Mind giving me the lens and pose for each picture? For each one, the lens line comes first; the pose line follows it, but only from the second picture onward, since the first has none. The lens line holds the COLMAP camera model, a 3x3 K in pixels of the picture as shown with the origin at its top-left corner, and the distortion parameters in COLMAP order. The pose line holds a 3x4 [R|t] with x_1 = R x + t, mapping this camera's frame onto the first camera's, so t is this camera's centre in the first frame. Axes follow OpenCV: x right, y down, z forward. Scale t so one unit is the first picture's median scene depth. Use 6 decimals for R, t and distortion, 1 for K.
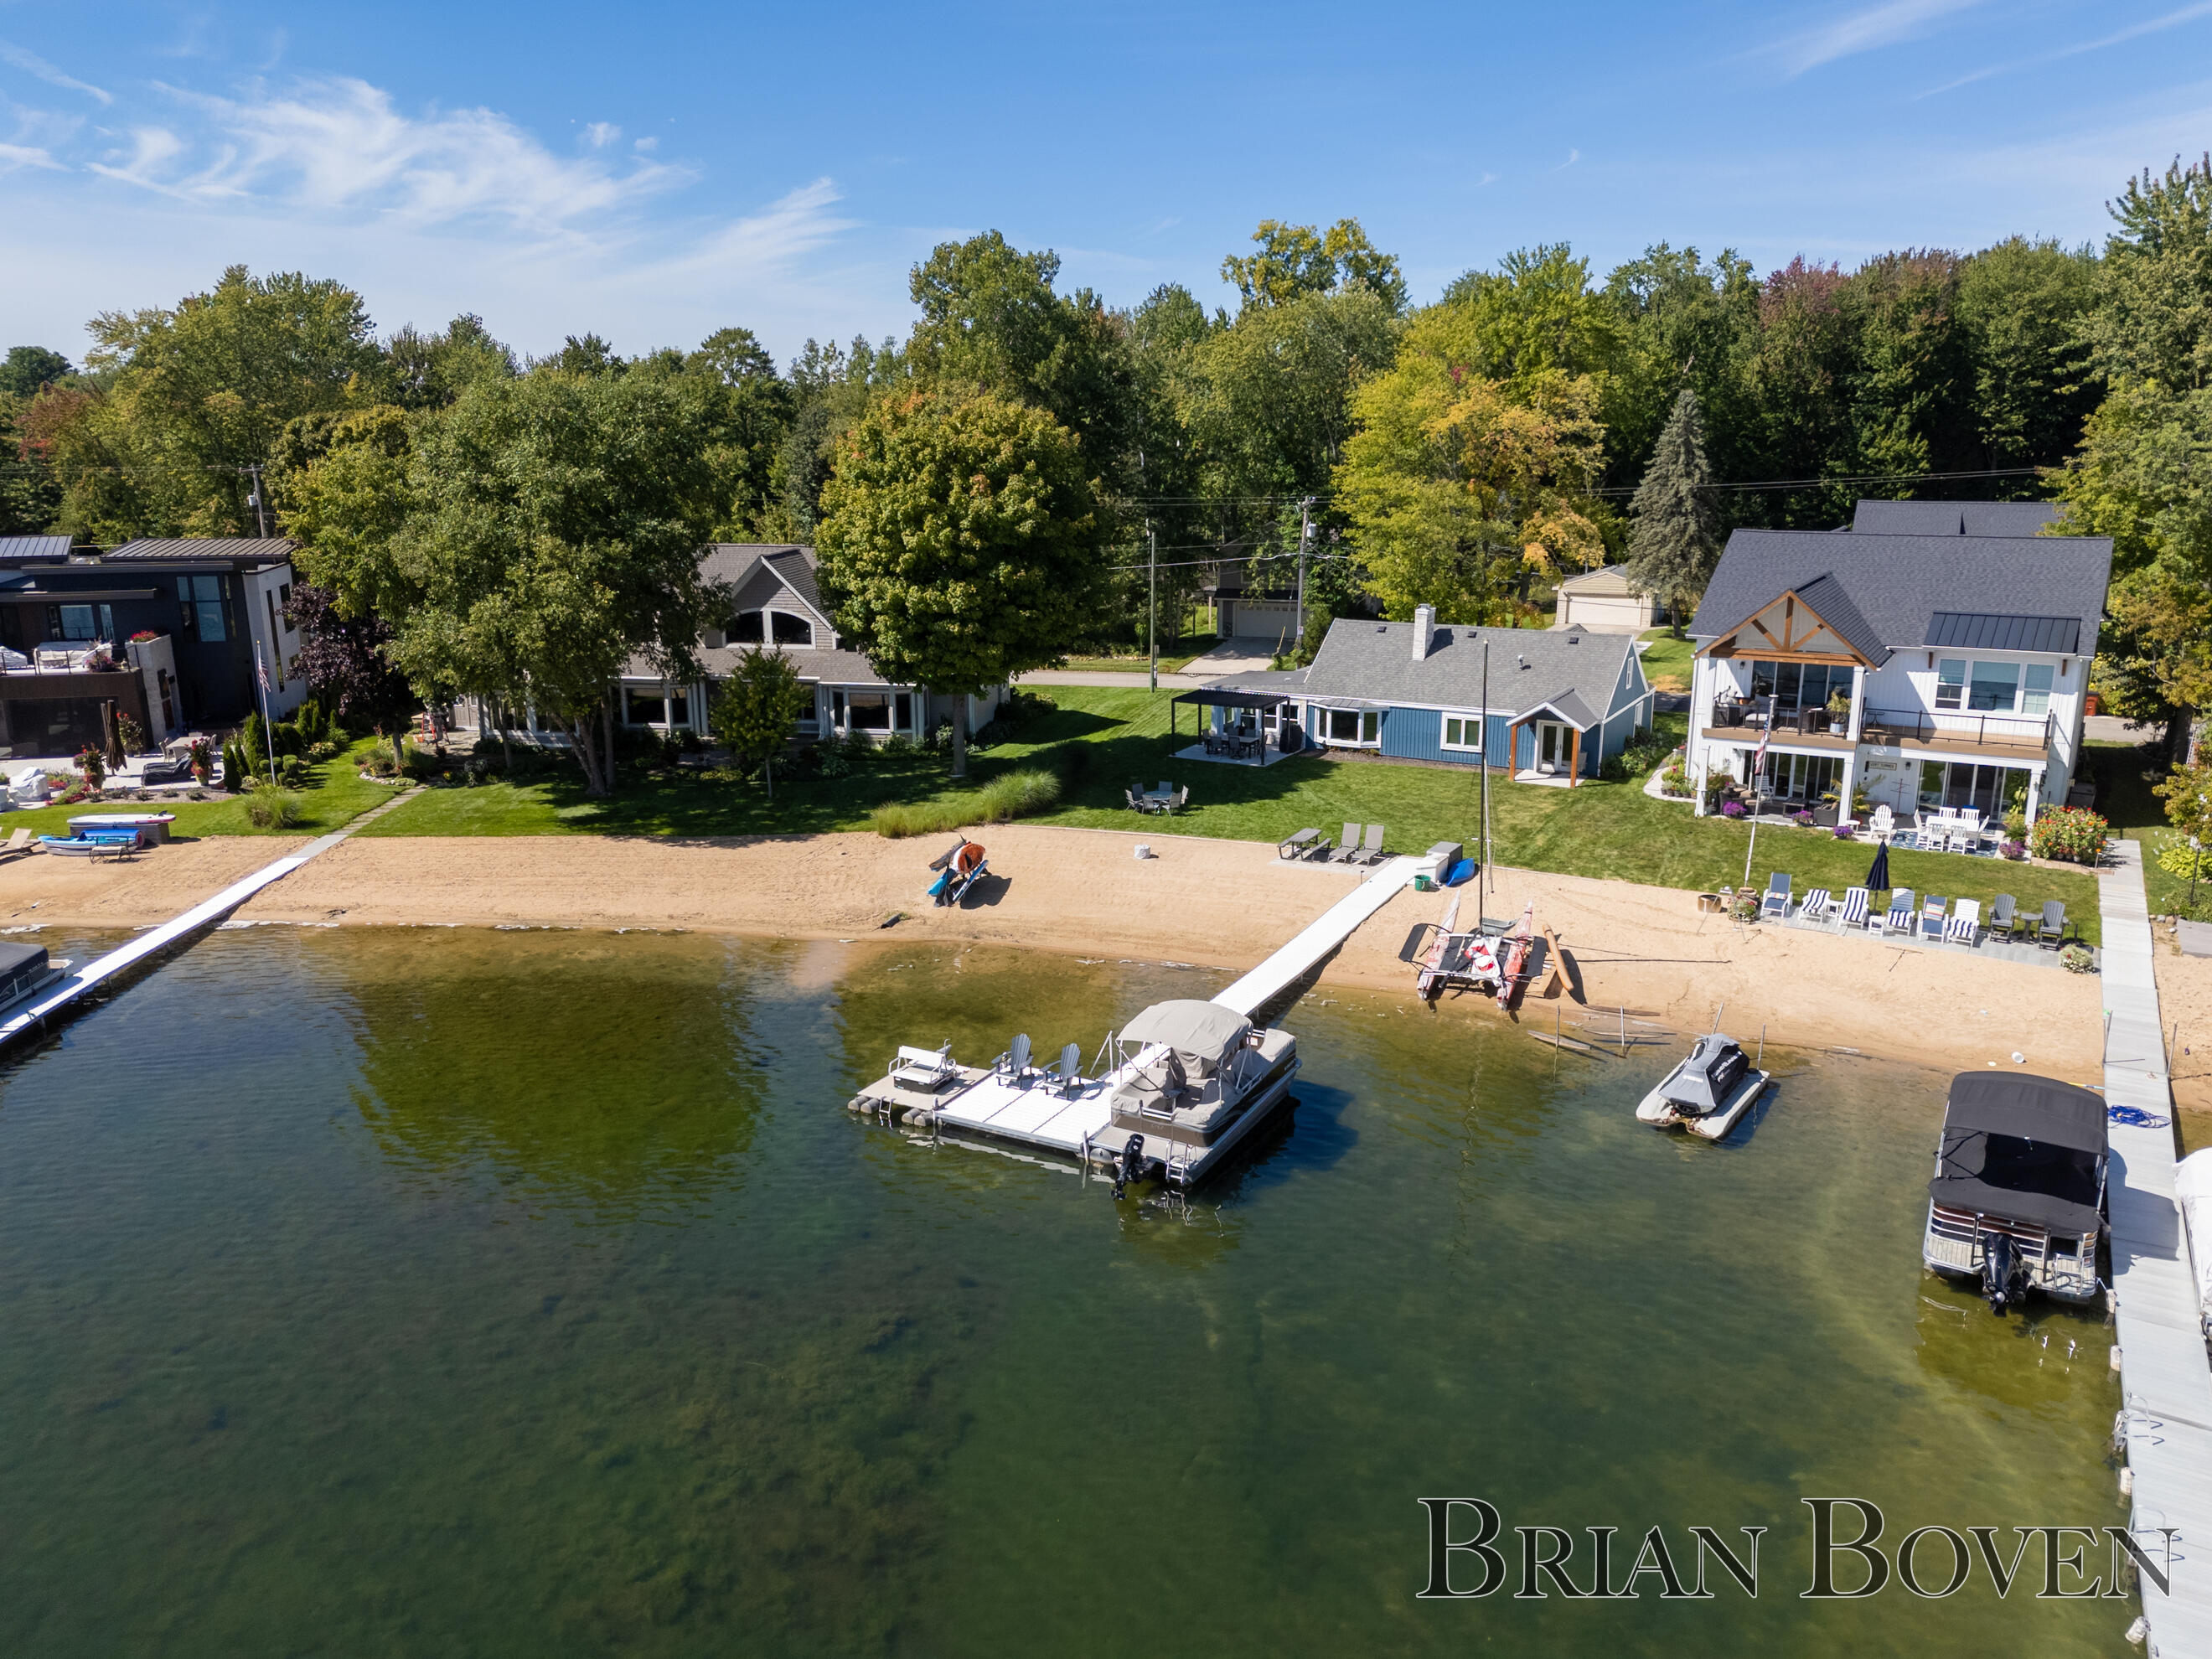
lens RADIAL K [[1599.5, 0, 1125.6], [0, 1599.5, 842.0], [0, 0, 1]] dist [0.083328, -0.078239]
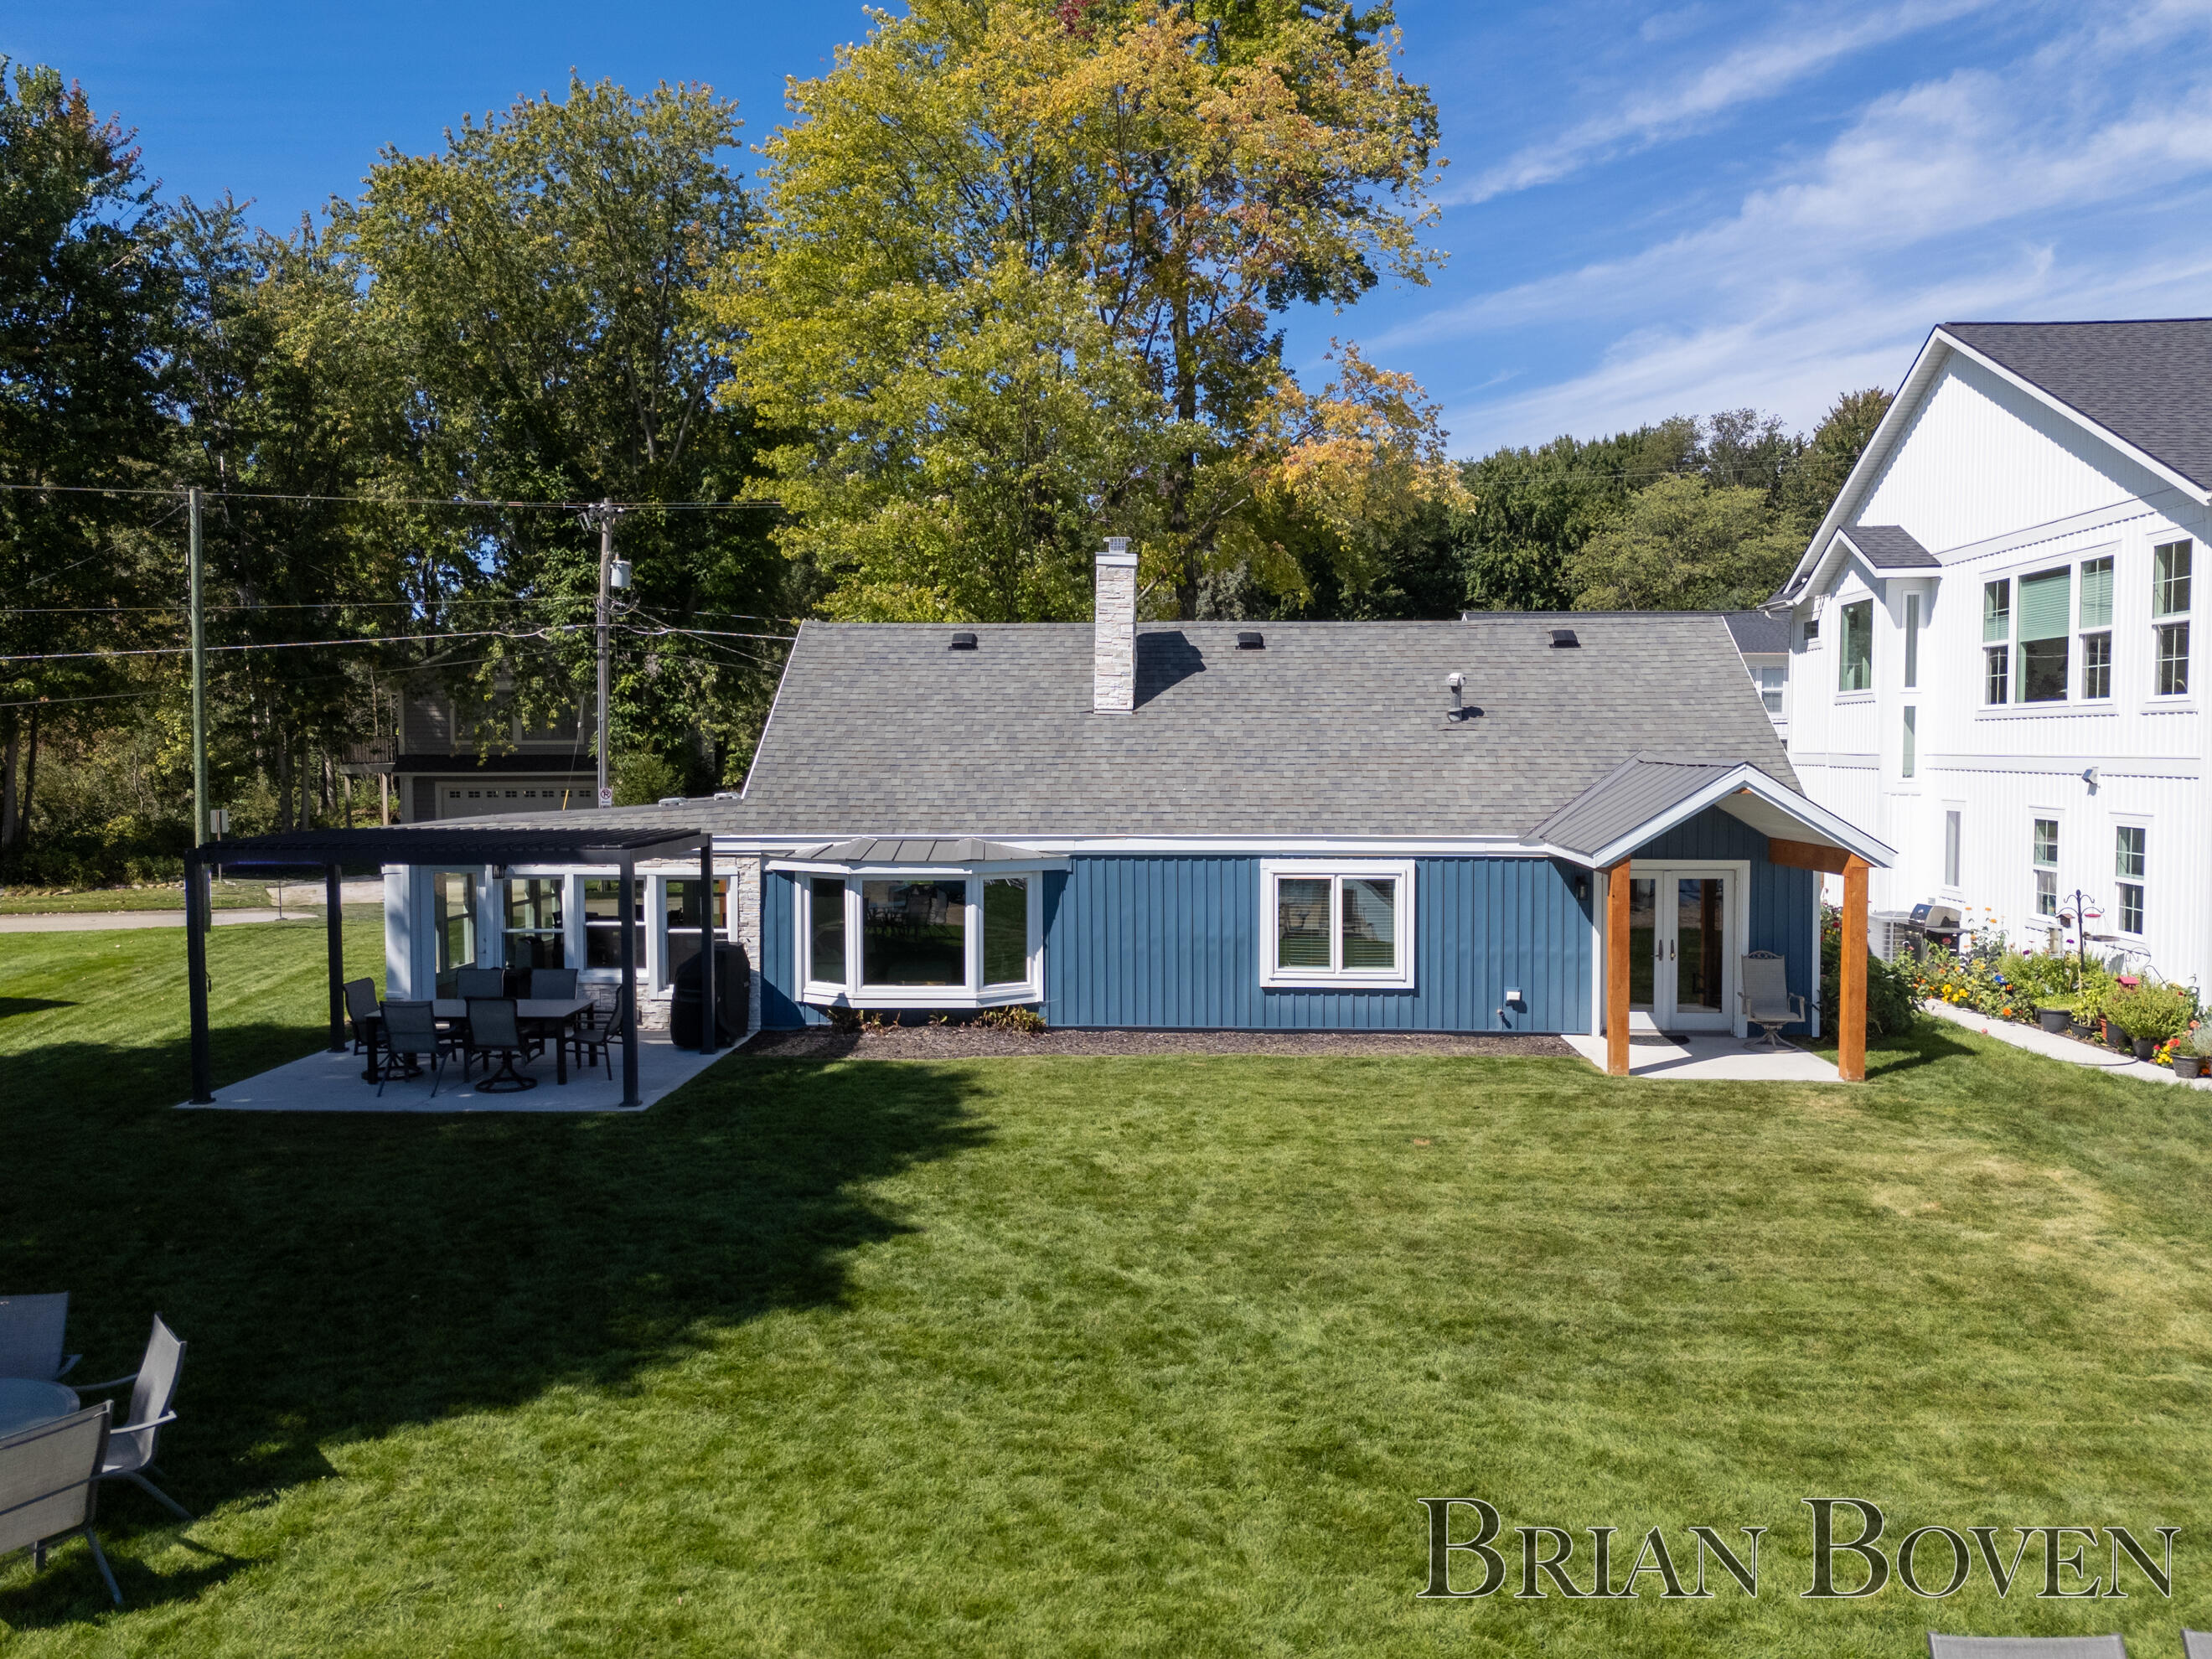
lens RADIAL K [[1599.5, 0, 1106.1], [0, 1599.5, 821.6], [0, 0, 1]] dist [0.083328, -0.078239]
pose [[0.892746, -0.018303, 0.450189, 0.043360], [0.111743, 0.976953, -0.181872, -0.038630], [-0.436484, 0.212671, 0.874215, 0.769008]]
